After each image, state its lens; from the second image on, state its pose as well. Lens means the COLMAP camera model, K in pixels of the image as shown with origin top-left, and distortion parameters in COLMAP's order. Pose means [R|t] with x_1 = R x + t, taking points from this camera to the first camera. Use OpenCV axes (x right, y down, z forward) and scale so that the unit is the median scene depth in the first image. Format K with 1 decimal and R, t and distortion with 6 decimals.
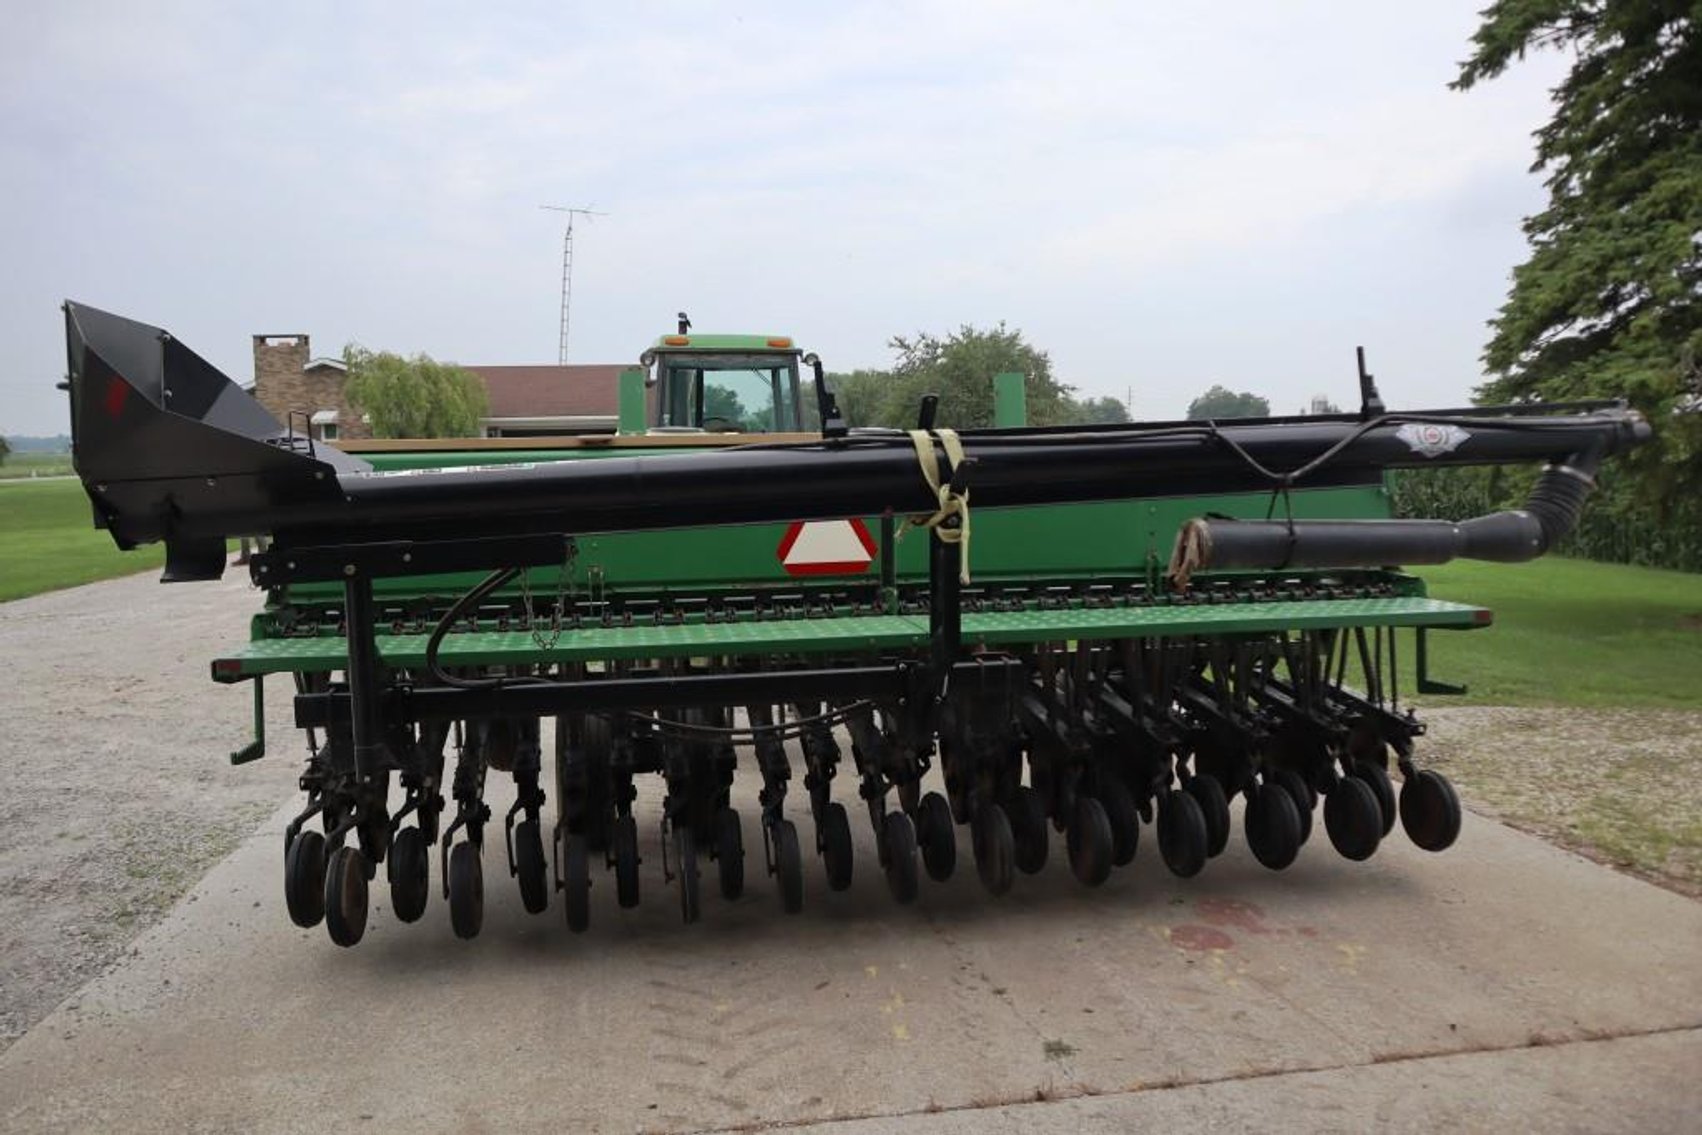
lens RADIAL K [[1170.5, 0, 851.0], [0, 1170.5, 567.5], [0, 0, 1]] dist [-0.112612, 0.063887]
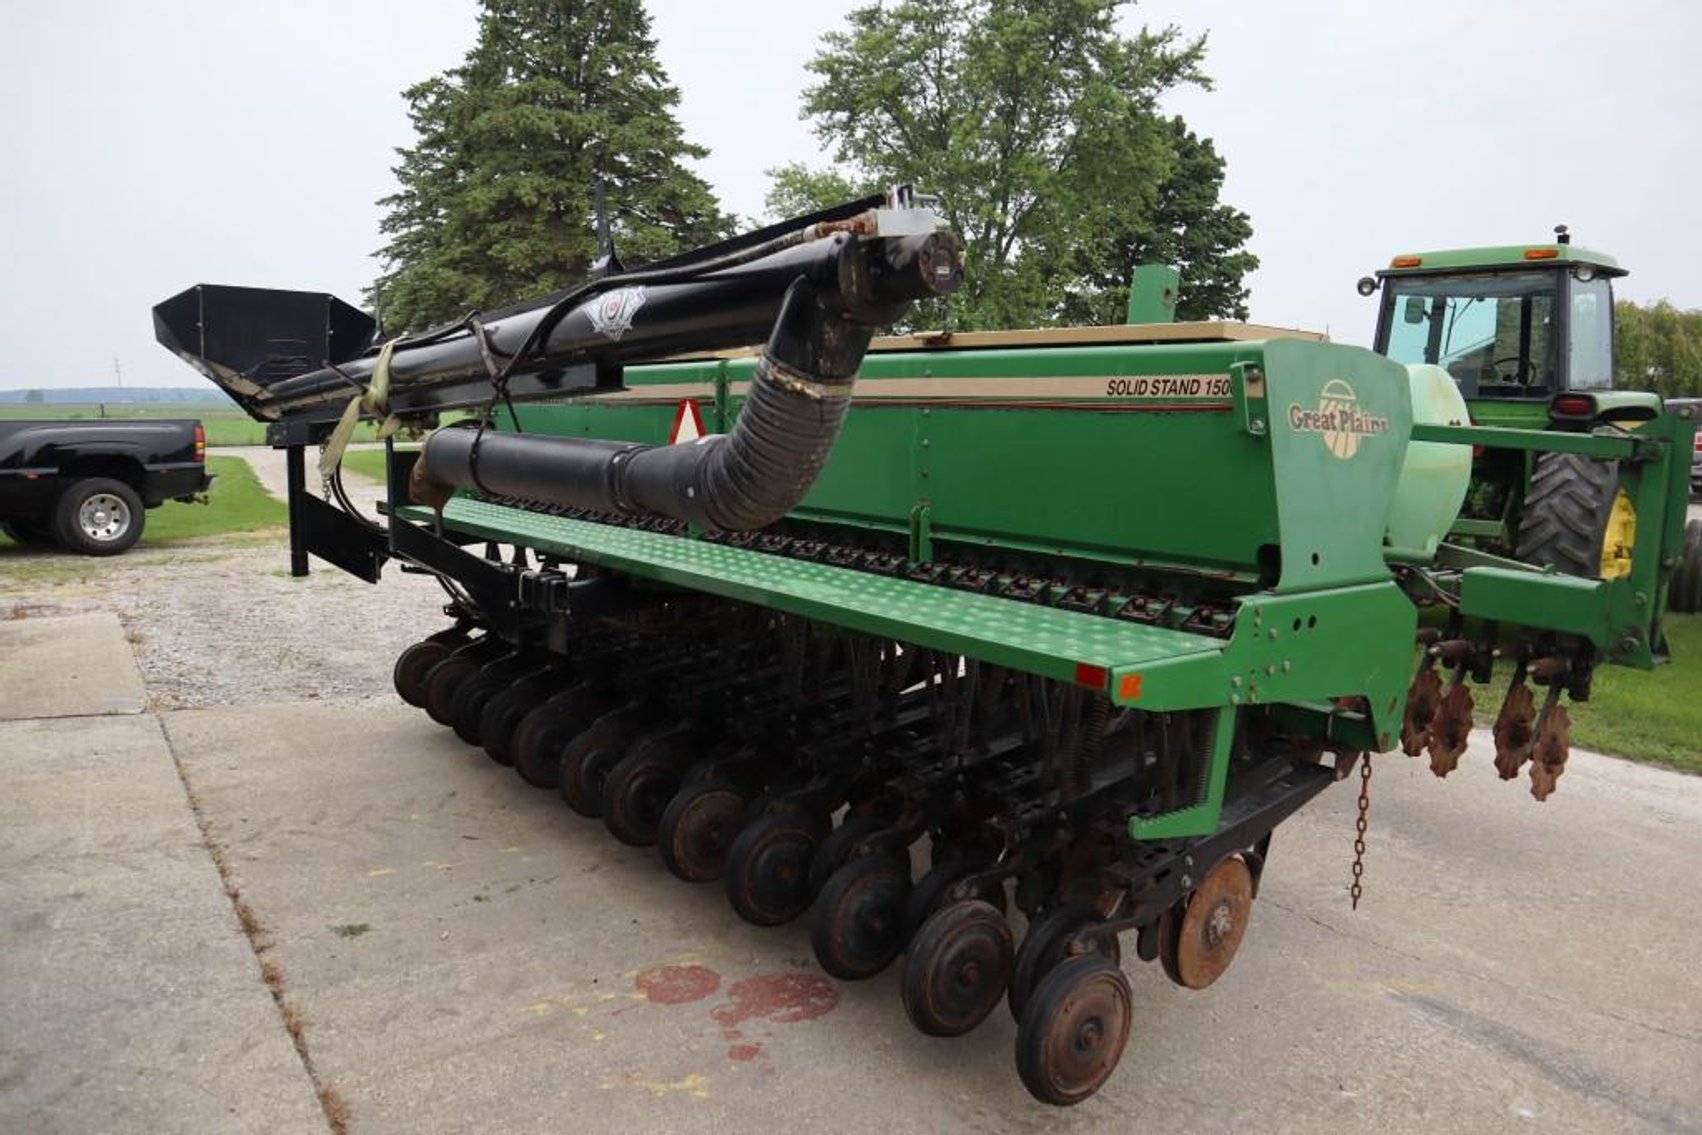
lens RADIAL K [[1177.8, 0, 860.5], [0, 1177.8, 552.8], [0, 0, 1]] dist [-0.153599, 0.109971]
pose [[0.455374, 0.121806, -0.881928, 0.989198], [-0.103581, 0.991118, 0.083403, -0.042122], [0.884254, 0.053371, 0.463946, 0.716706]]
